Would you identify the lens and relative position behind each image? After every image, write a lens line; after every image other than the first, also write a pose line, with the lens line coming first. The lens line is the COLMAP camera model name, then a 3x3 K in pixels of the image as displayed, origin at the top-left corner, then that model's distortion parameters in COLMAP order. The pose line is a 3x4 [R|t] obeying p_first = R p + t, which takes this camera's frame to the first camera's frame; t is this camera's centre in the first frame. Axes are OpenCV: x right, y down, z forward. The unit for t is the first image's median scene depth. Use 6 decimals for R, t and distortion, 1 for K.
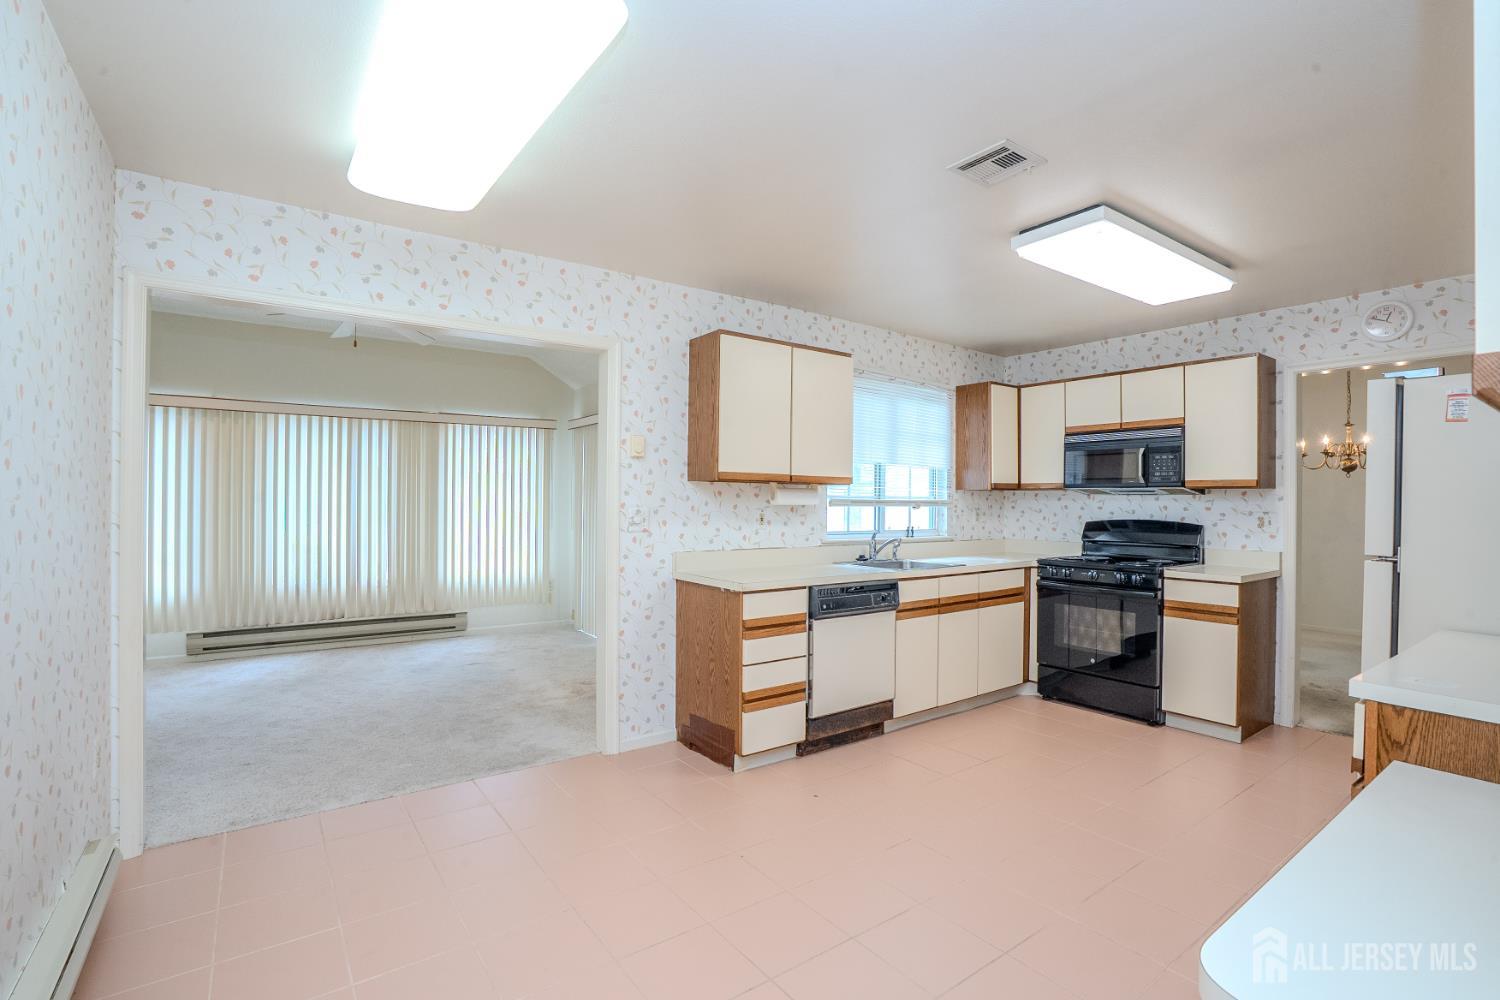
lens RADIAL K [[687.7, 0, 751.8], [0, 687.7, 499.7], [0, 0, 1]] dist [-0.055934, 0.019852]
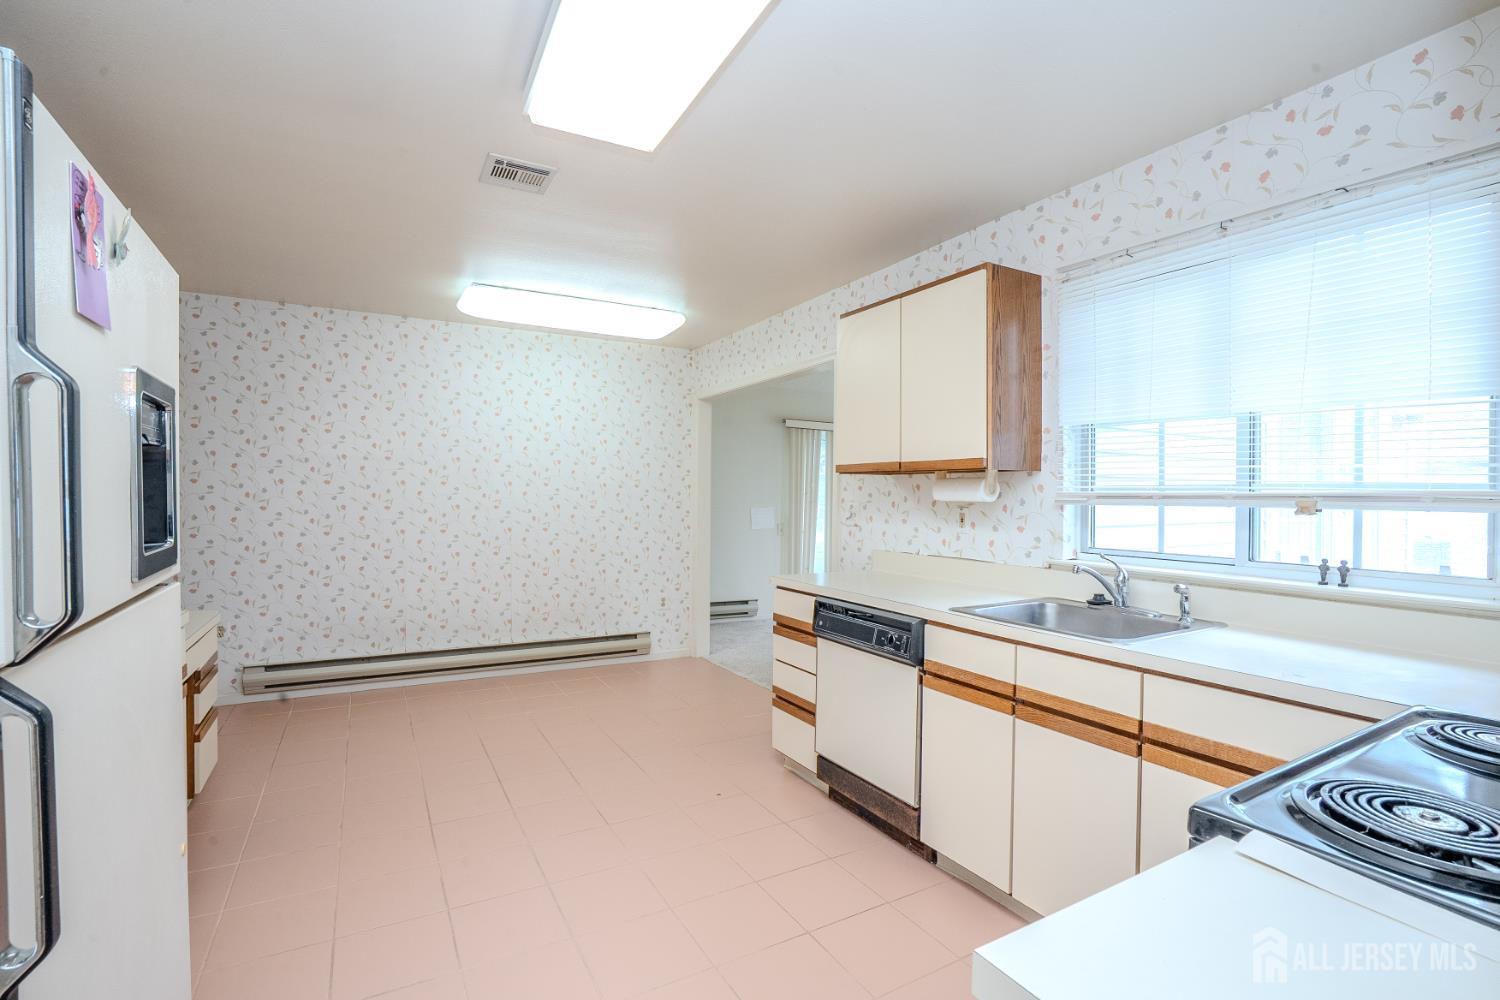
lens RADIAL K [[687.7, 0, 747.8], [0, 687.7, 499.1], [0, 0, 1]] dist [-0.055934, 0.019852]
pose [[-0.123571, -0.004682, -0.992325, 0.691521], [-0.006414, 0.999972, -0.003919, 0.008499], [0.992315, 0.005880, -0.123598, 0.750191]]
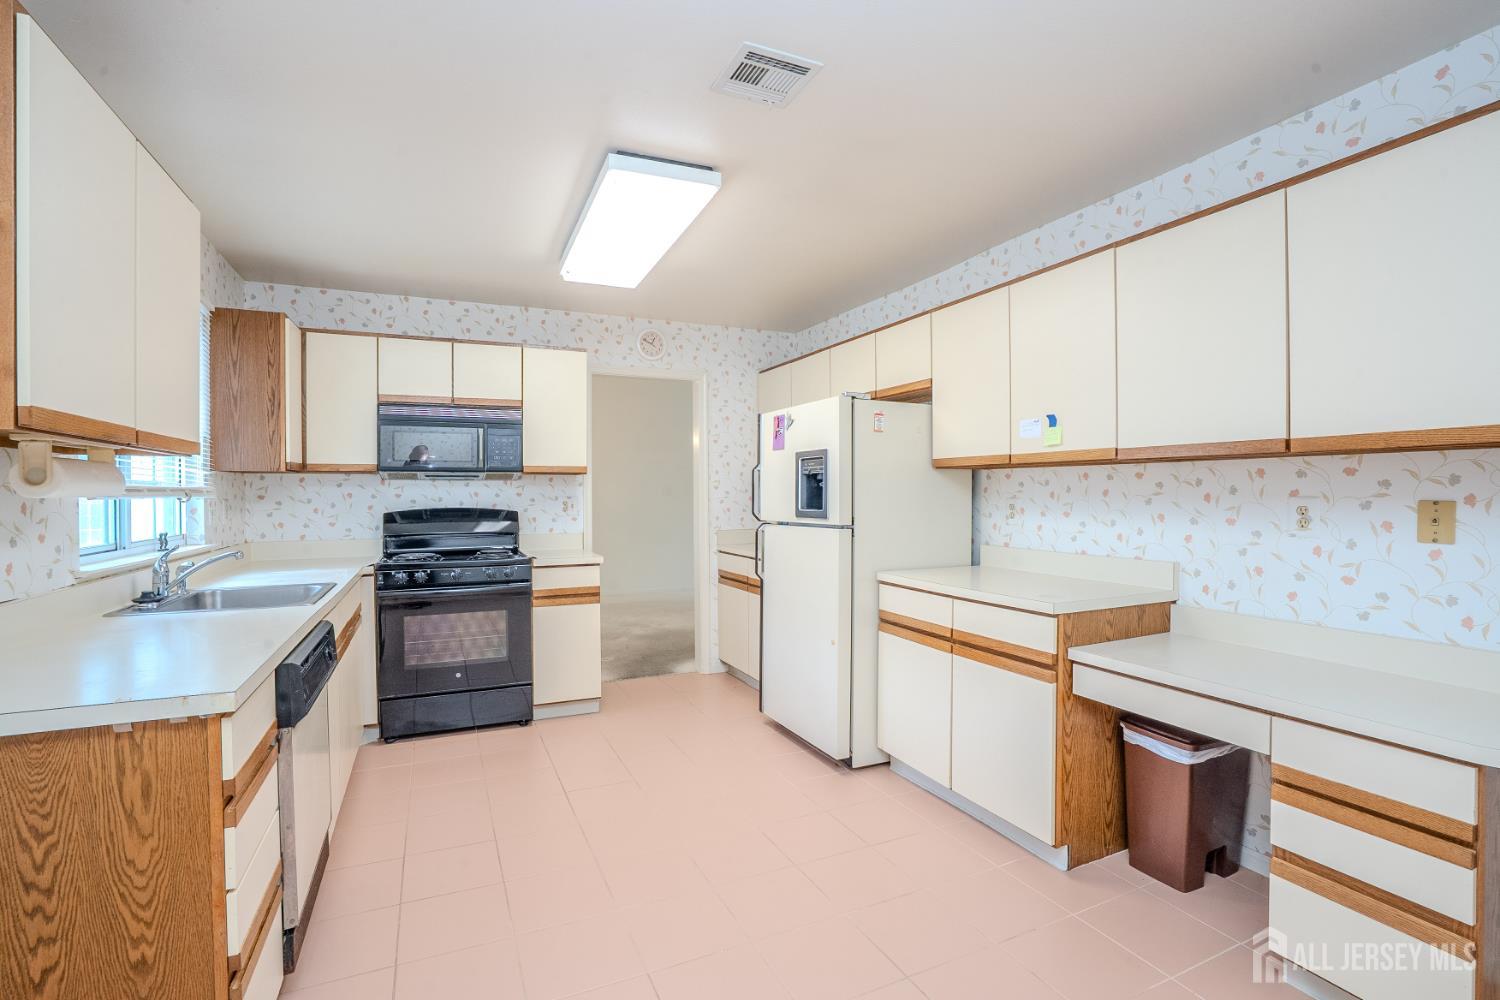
lens RADIAL K [[687.7, 0, 748.9], [0, 687.7, 498.7], [0, 0, 1]] dist [-0.055934, 0.019852]
pose [[0.202189, -0.018891, 0.979164, -0.229413], [0.002671, 0.999821, 0.018738, 0.001454], [-0.979343, -0.001174, 0.202203, 0.427670]]
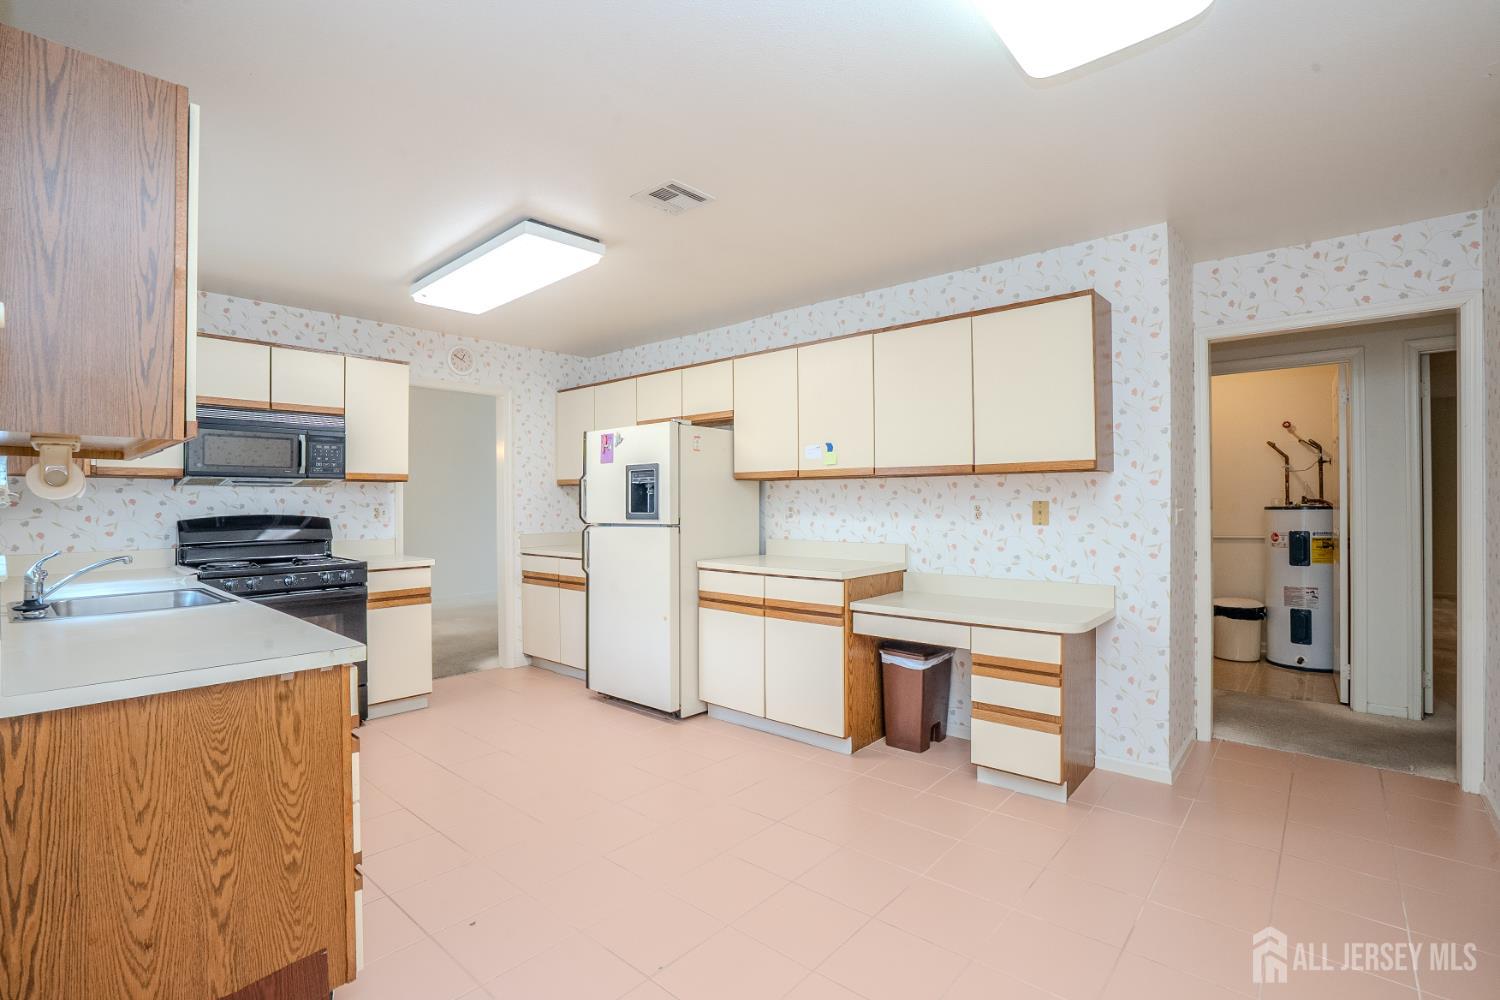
lens RADIAL K [[687.7, 0, 748.3], [0, 687.7, 496.8], [0, 0, 1]] dist [-0.055934, 0.019852]
pose [[-0.214532, -0.001465, 0.976716, -0.399399], [0.000467, 0.999999, 0.001602, 0.005083], [-0.976717, 0.000800, -0.214531, 0.564314]]
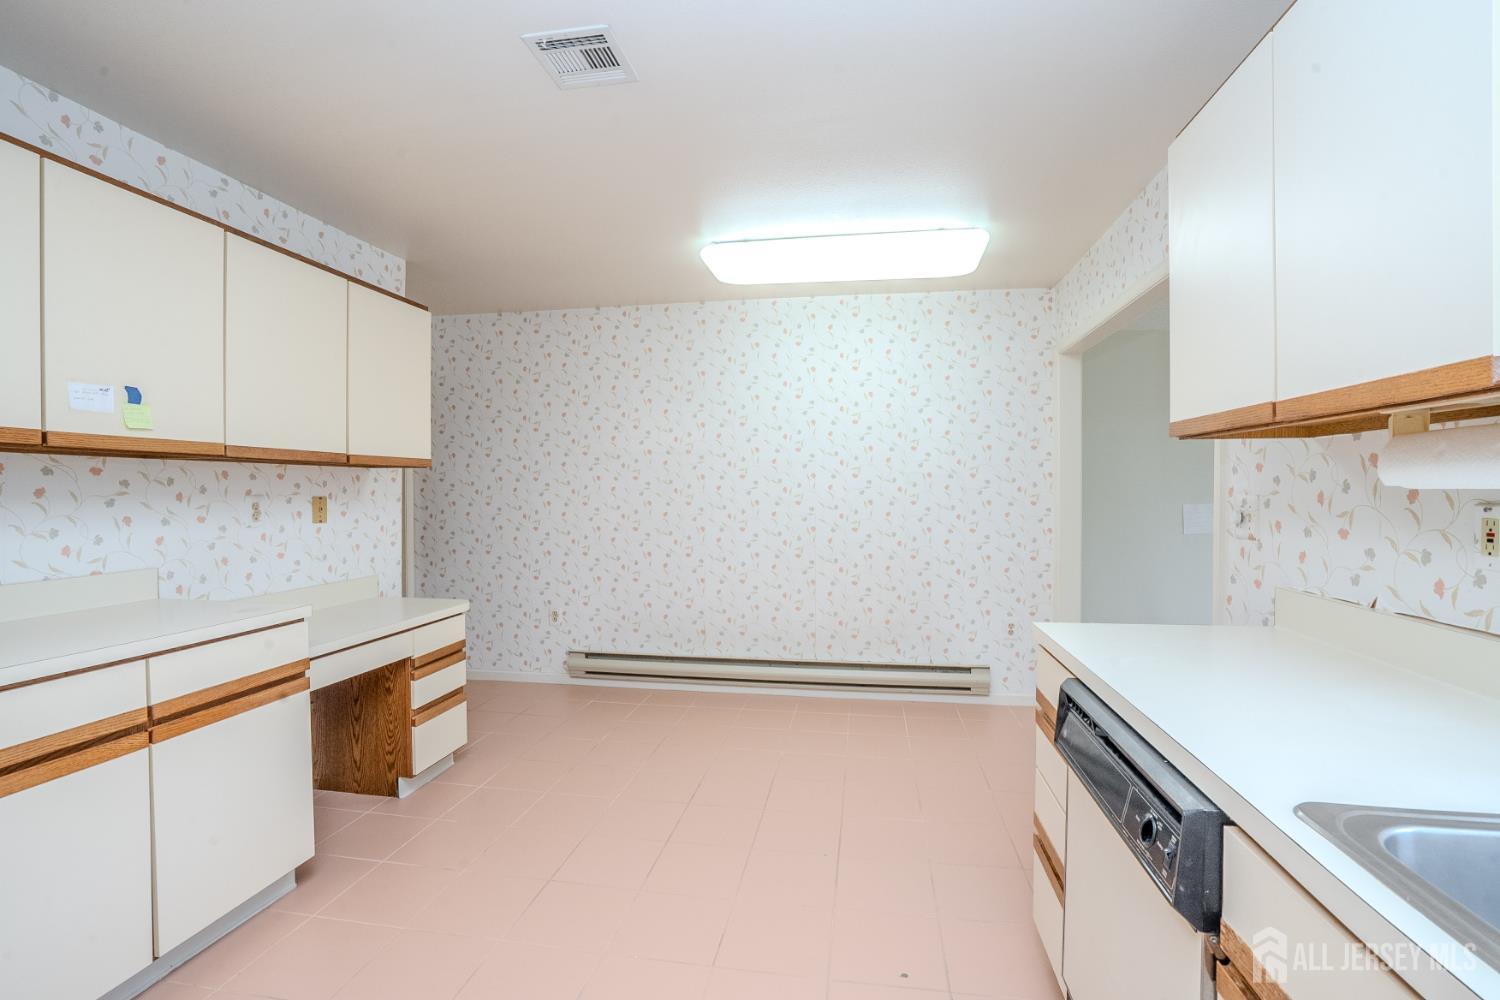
lens RADIAL K [[687.7, 0, 753.1], [0, 687.7, 498.2], [0, 0, 1]] dist [-0.055934, 0.019852]
pose [[-0.715224, 0.001391, -0.698894, 0.388435], [-0.001448, 0.999993, 0.003472, 0.009716], [0.698894, 0.003495, -0.715217, 0.857401]]
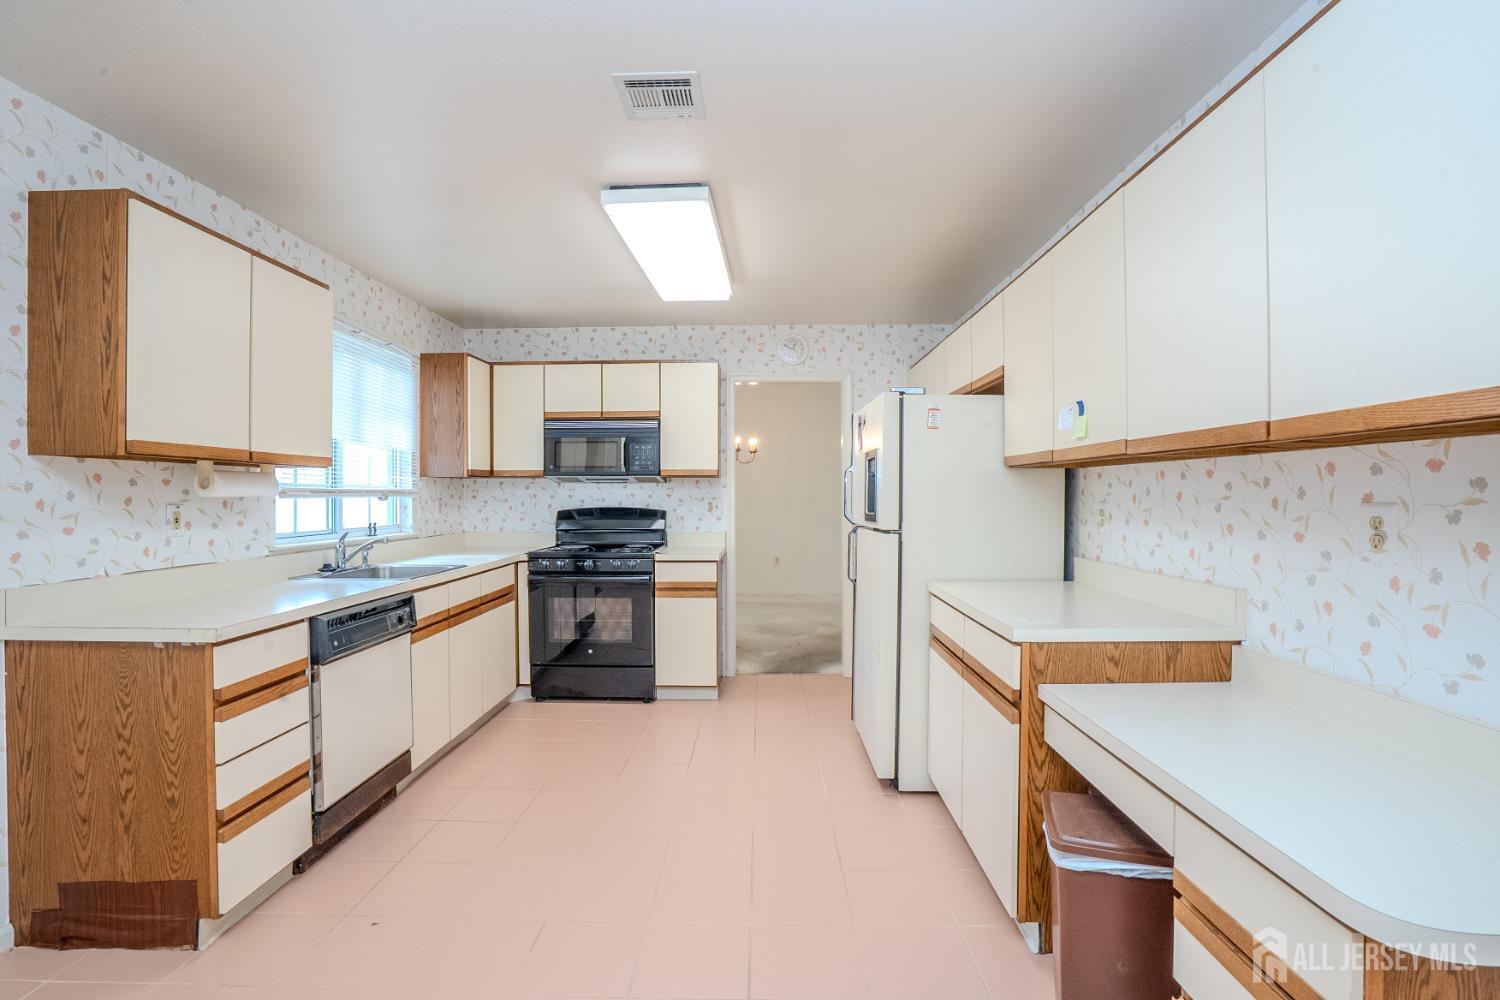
lens RADIAL K [[687.7, 0, 746.8], [0, 687.7, 496.9], [0, 0, 1]] dist [-0.055934, 0.019852]
pose [[0.609746, -0.012840, 0.792493, -0.130148], [0.004461, 0.999909, 0.012769, 0.001560], [-0.792585, -0.004251, 0.609747, 0.193885]]
